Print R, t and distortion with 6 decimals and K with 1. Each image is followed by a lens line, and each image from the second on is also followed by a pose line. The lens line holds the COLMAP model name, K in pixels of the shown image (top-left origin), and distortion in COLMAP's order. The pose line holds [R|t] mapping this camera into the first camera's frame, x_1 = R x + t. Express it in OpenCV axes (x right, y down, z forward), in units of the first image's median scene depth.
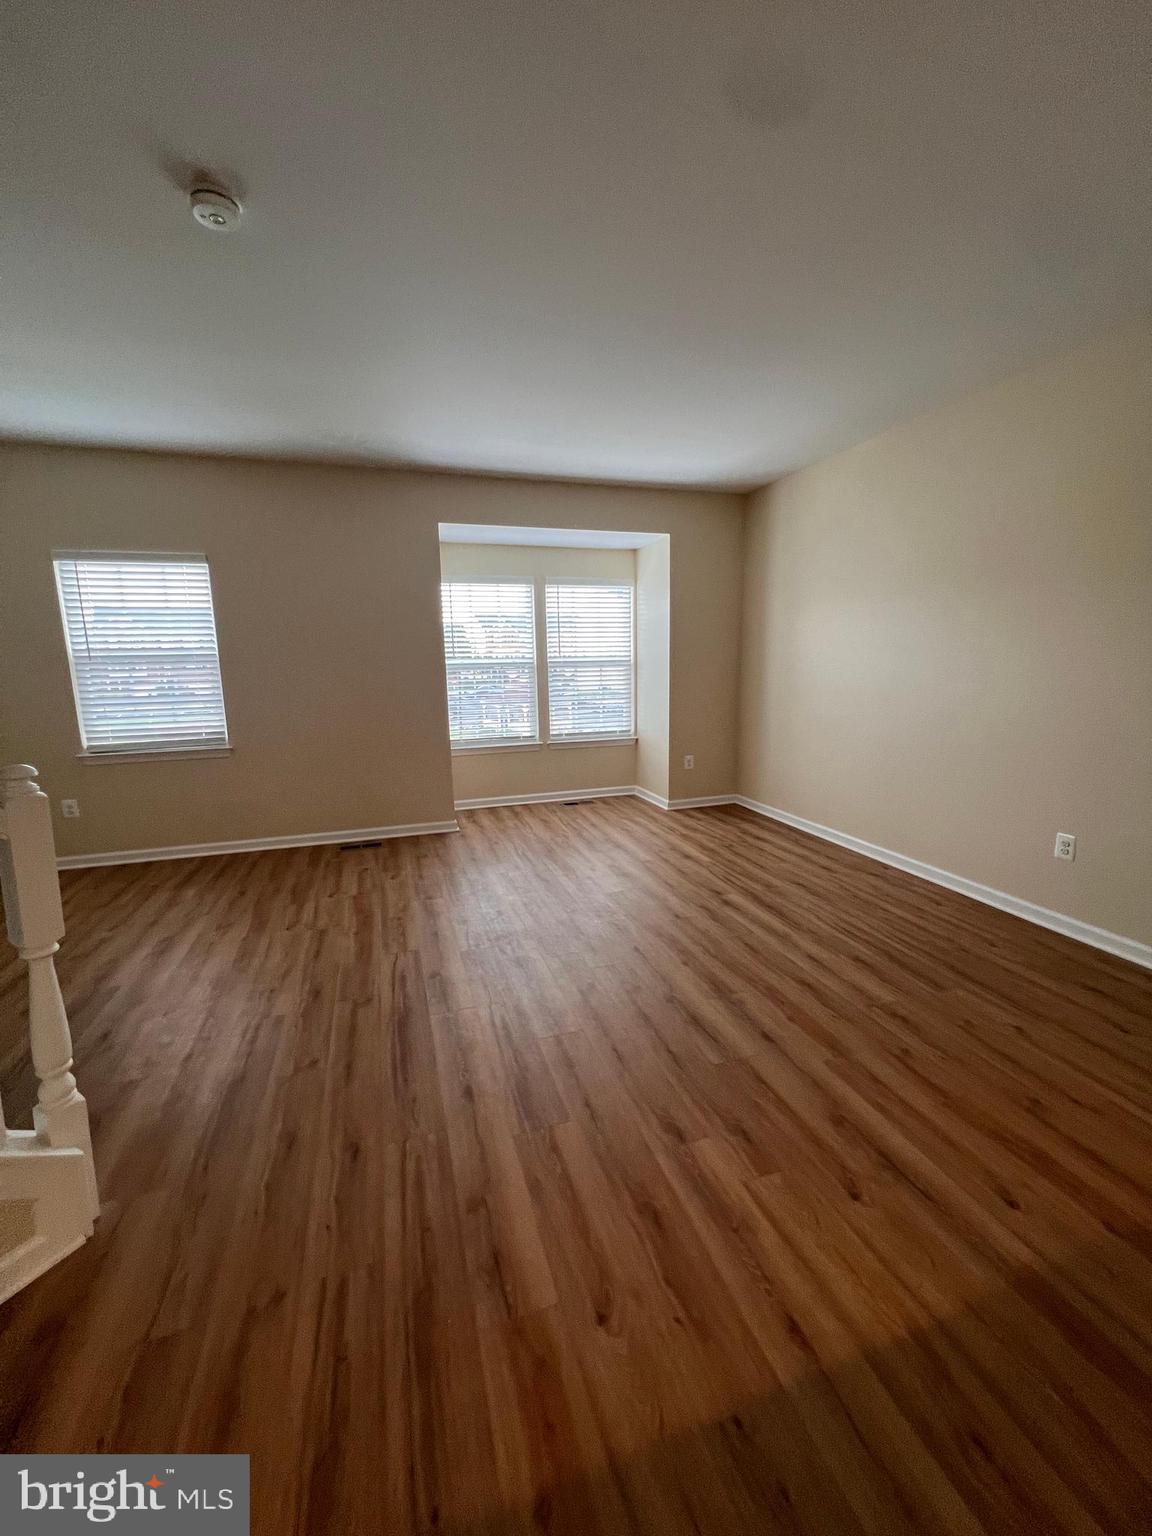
lens RADIAL K [[617.5, 0, 576.7], [0, 617.5, 764.0], [0, 0, 1]] dist [0.000842, -0.000286]
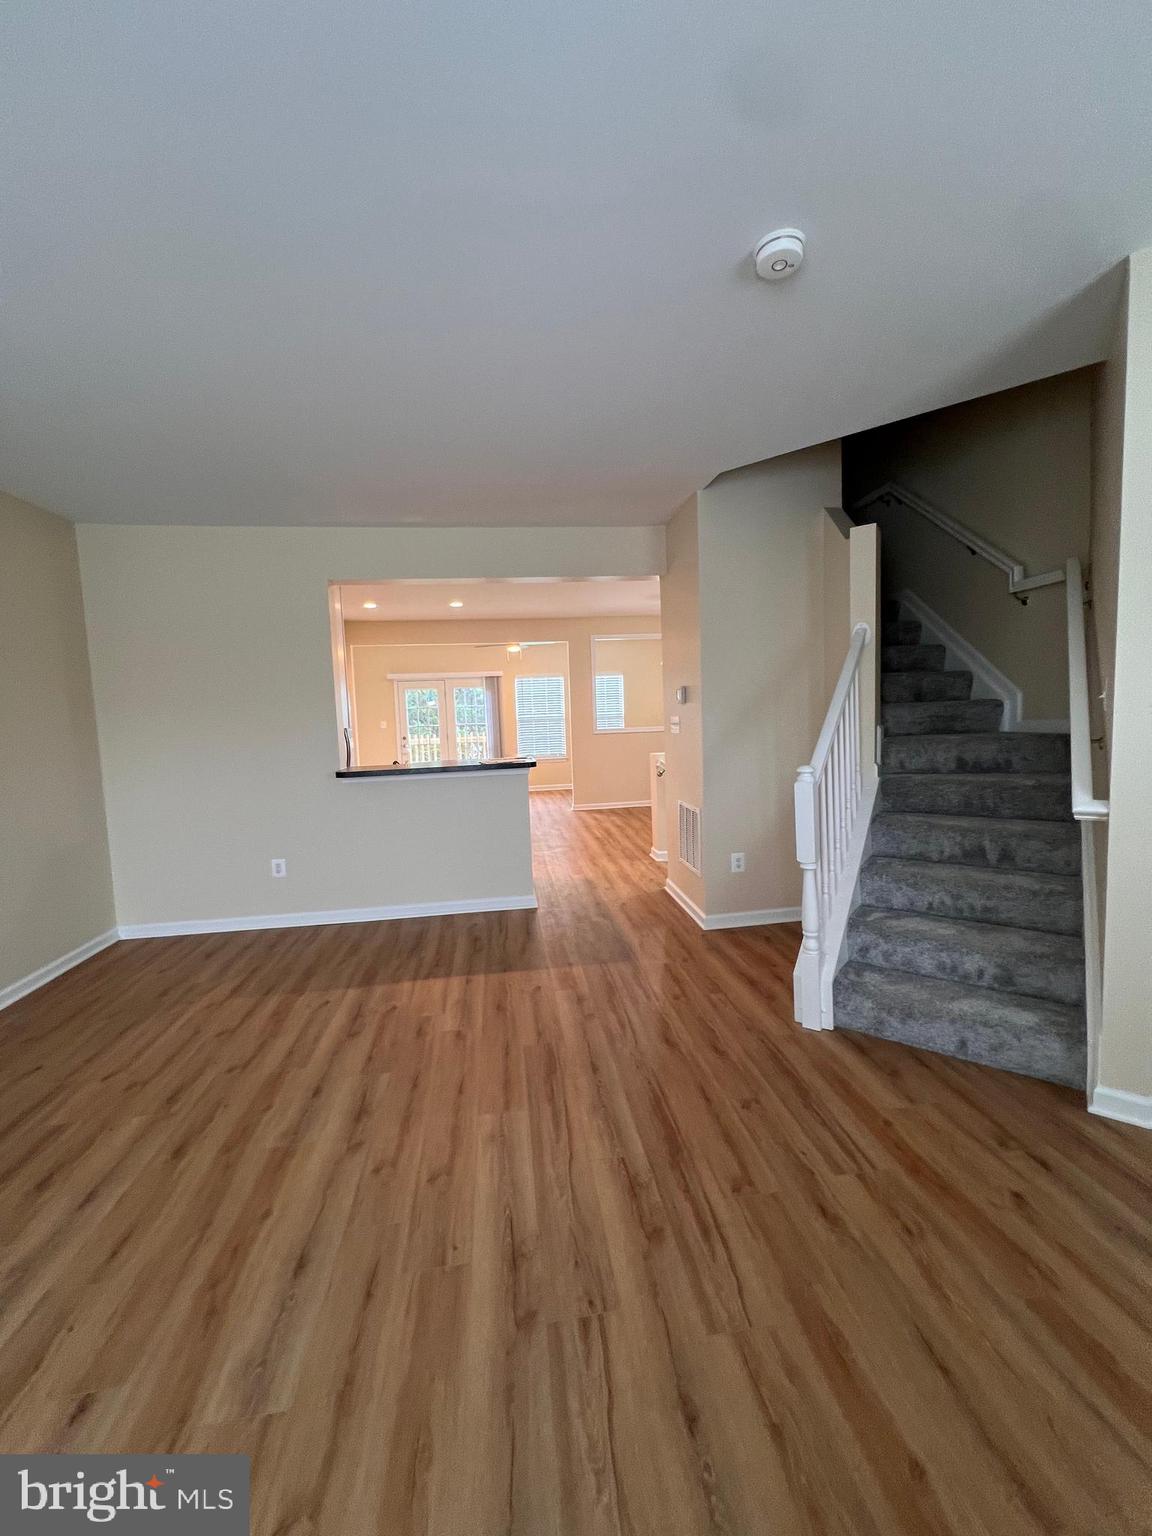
lens RADIAL K [[617.5, 0, 576.7], [0, 617.5, 764.0], [0, 0, 1]] dist [0.000842, -0.000286]
pose [[-0.982529, 0.037573, 0.182275, -0.328537], [0.082091, 0.966476, 0.243278, -0.308080], [-0.167024, 0.253991, -0.952676, 1.720097]]
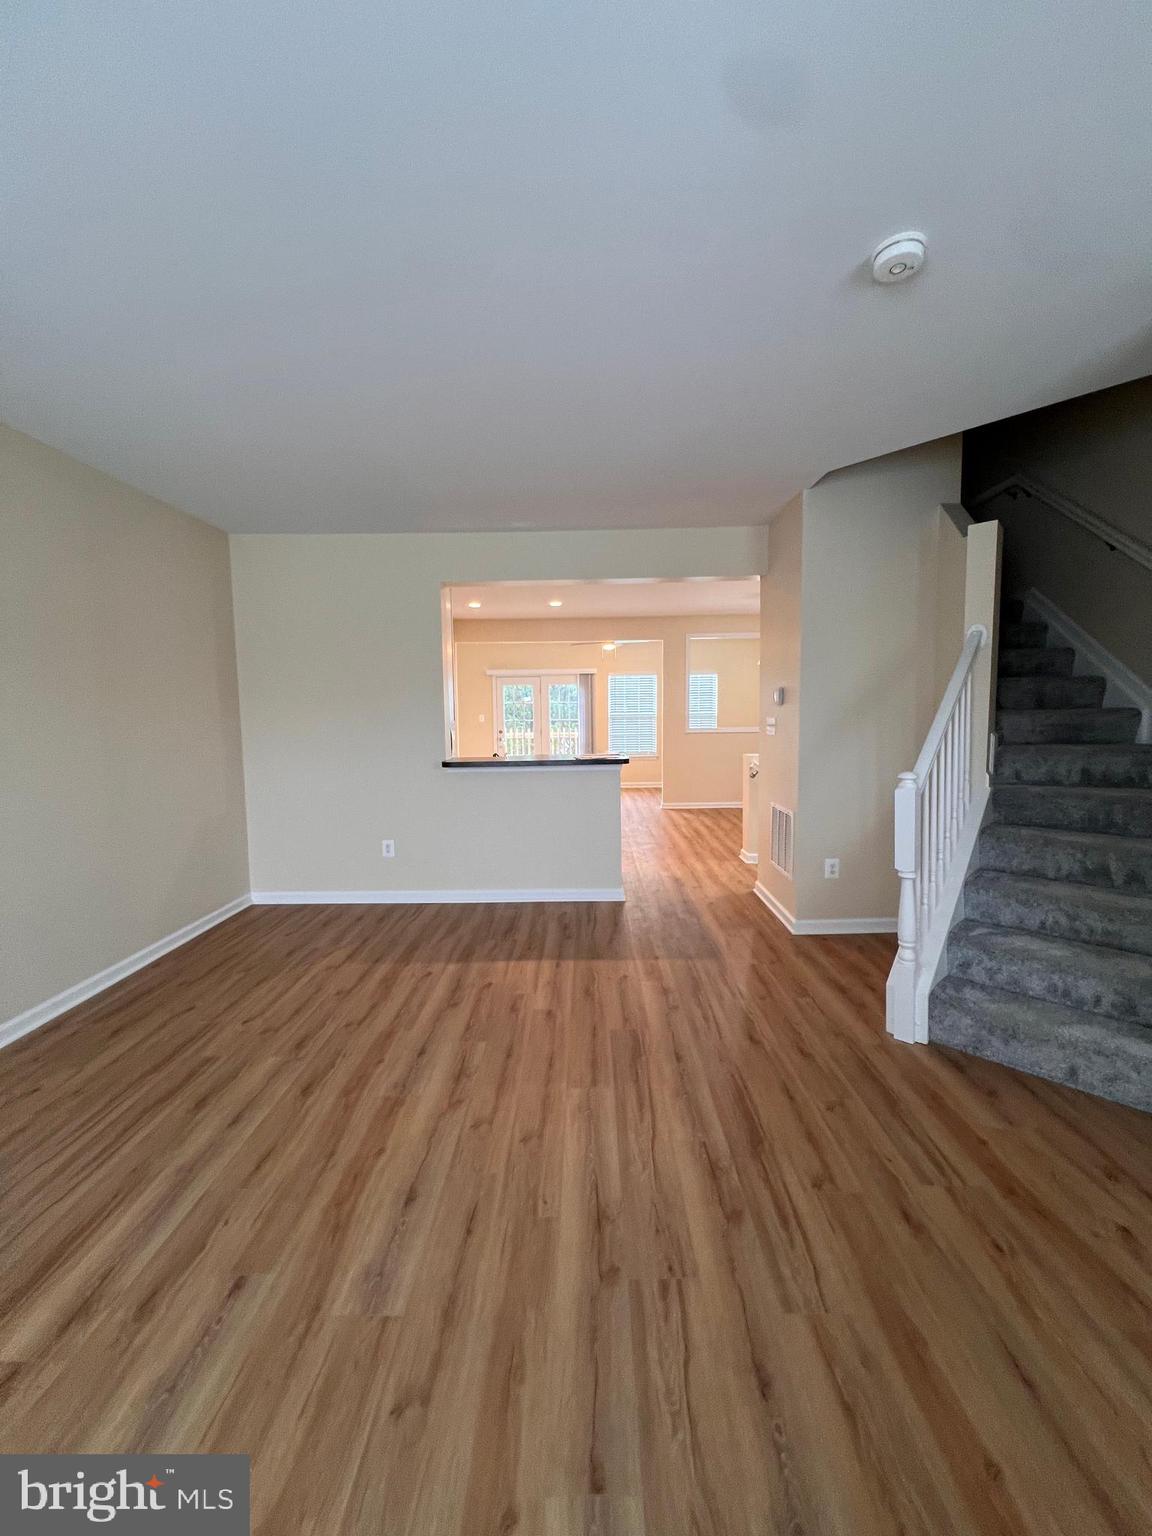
lens RADIAL K [[617.5, 0, 576.7], [0, 617.5, 764.0], [0, 0, 1]] dist [0.000842, -0.000286]
pose [[-0.947217, 0.001992, 0.320586, -0.327093], [0.081916, 0.968290, 0.236017, -0.318961], [-0.309950, 0.249821, -0.917344, 1.767388]]
